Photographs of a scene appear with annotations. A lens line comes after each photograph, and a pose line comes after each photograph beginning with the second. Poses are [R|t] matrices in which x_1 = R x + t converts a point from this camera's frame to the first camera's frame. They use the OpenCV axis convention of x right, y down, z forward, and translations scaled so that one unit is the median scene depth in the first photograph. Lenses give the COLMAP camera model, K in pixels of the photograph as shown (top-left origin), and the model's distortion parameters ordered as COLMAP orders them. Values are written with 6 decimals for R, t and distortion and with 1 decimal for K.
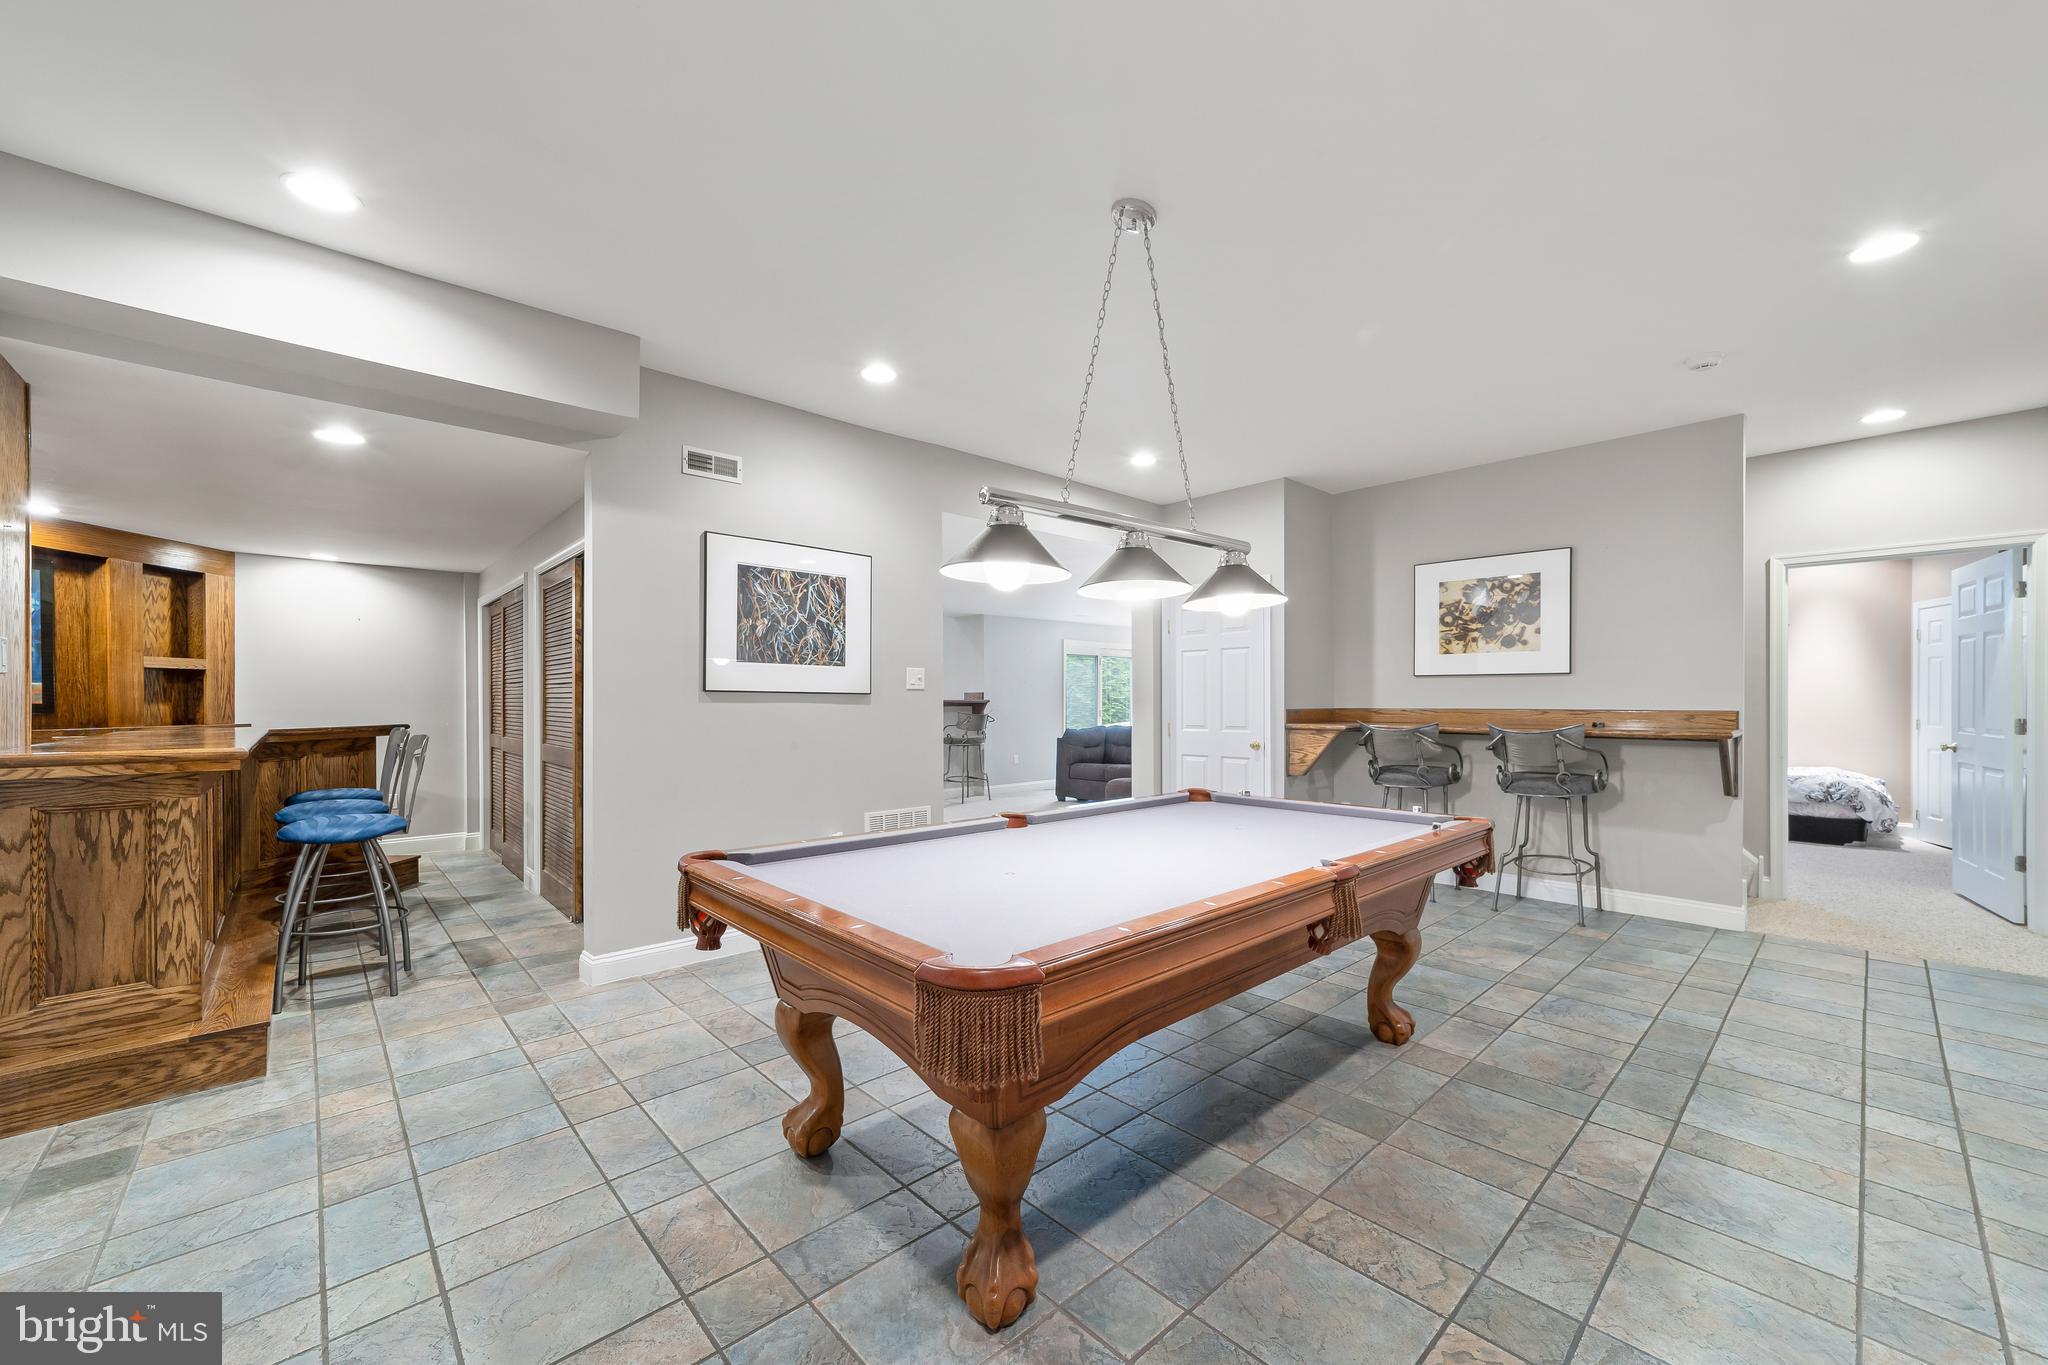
lens RADIAL K [[791.7, 0, 1024.7], [0, 791.7, 700.7], [0, 0, 1]] dist [-0.012722, 0.005182]
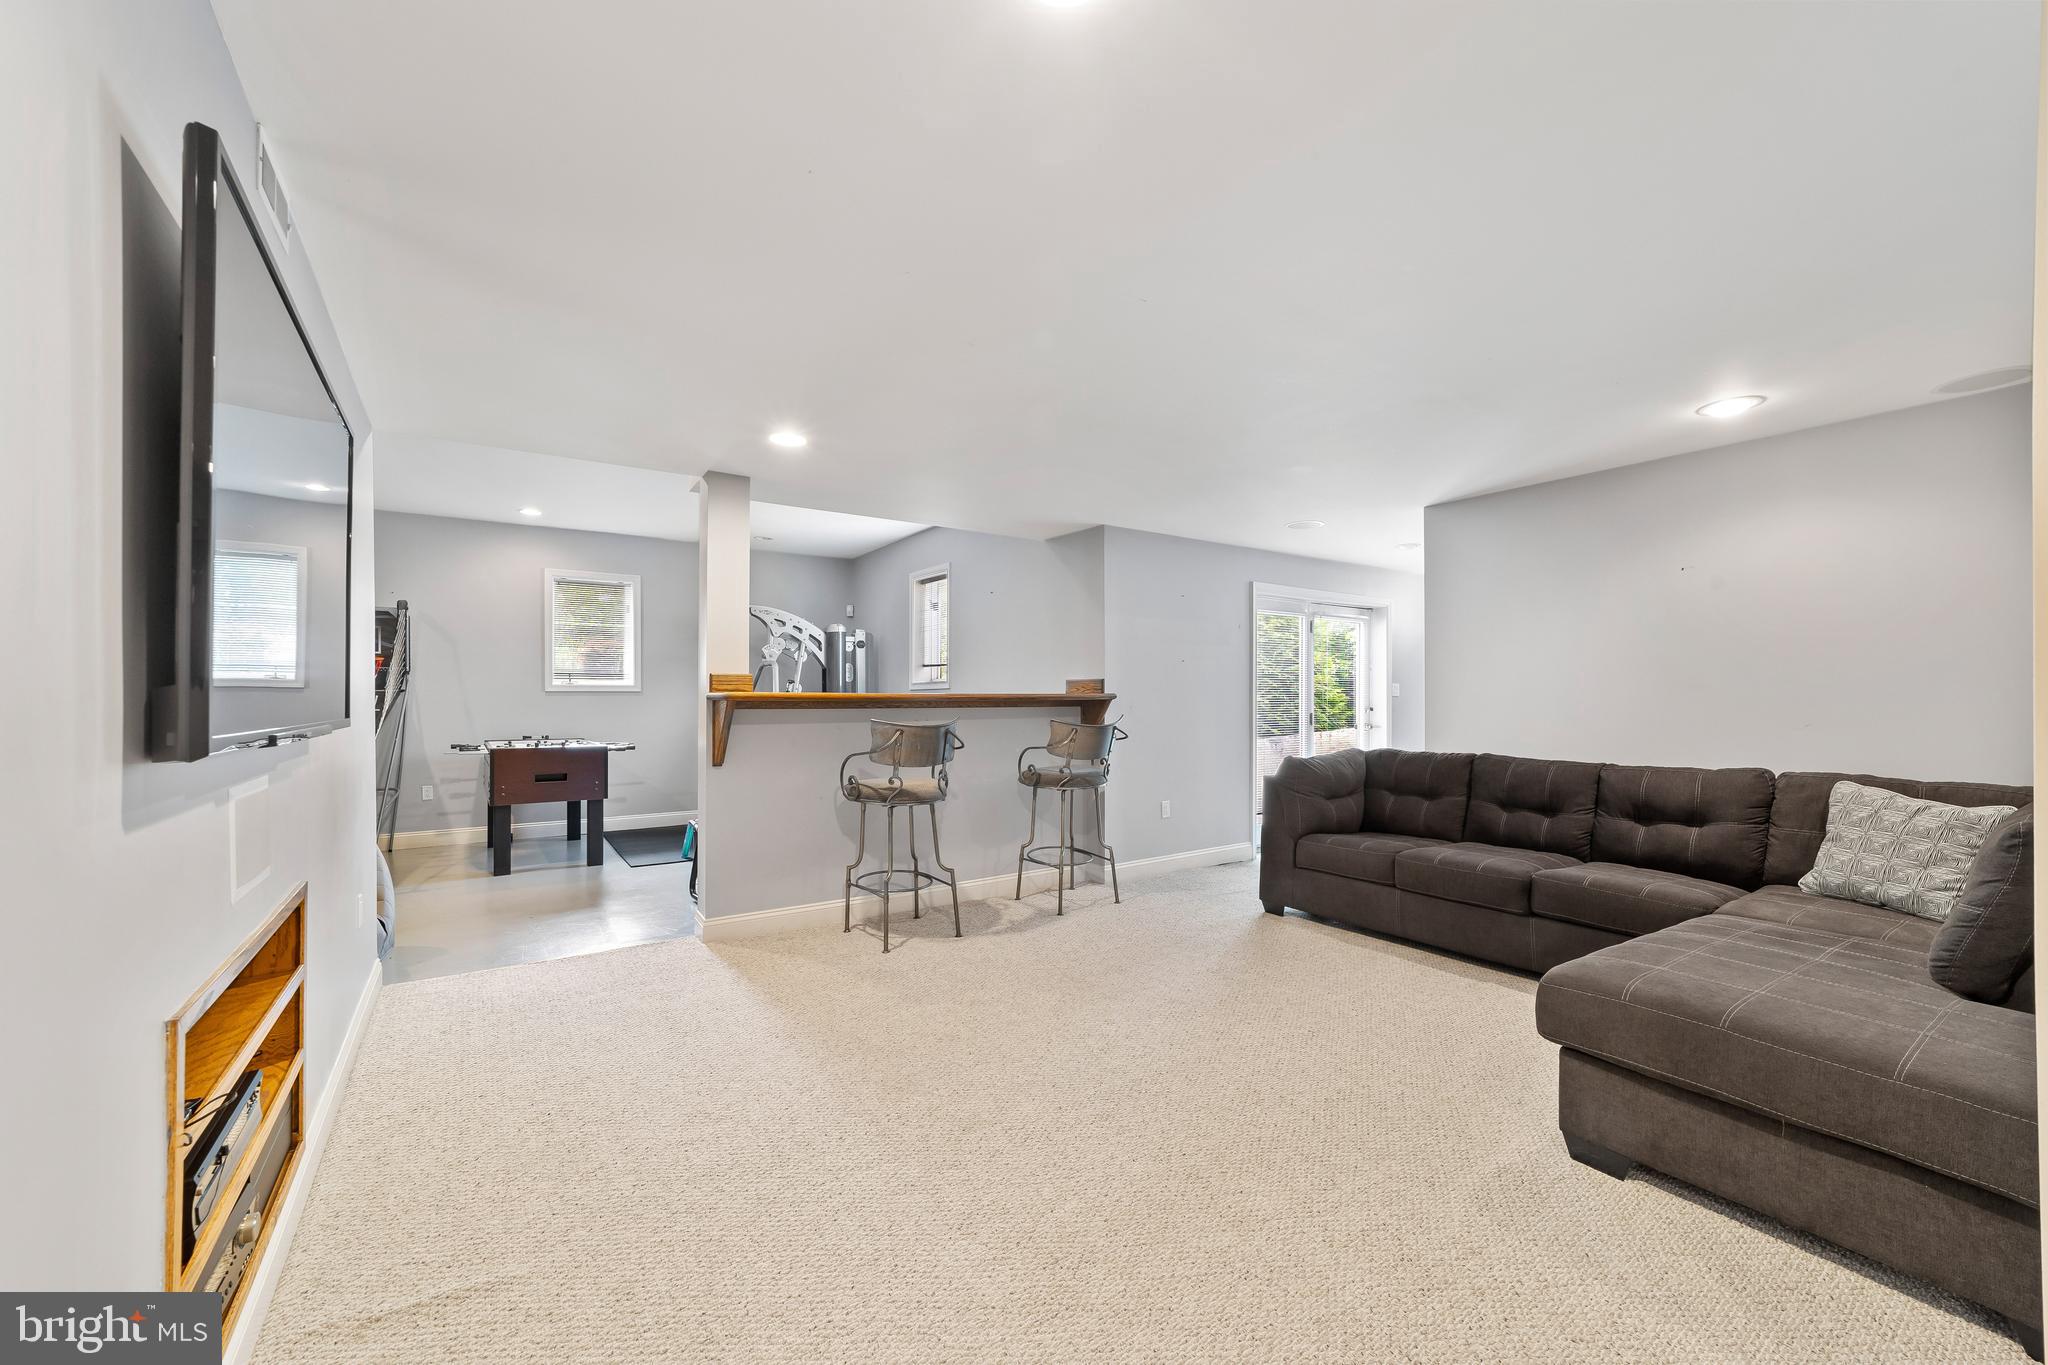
lens RADIAL K [[791.7, 0, 1022.3], [0, 791.7, 689.2], [0, 0, 1]] dist [-0.012722, 0.005182]
pose [[0.989027, 0.005587, -0.147631, -0.034379], [-0.006308, 0.999970, -0.004416, -0.001741], [0.147602, 0.005299, 0.989033, 0.581180]]
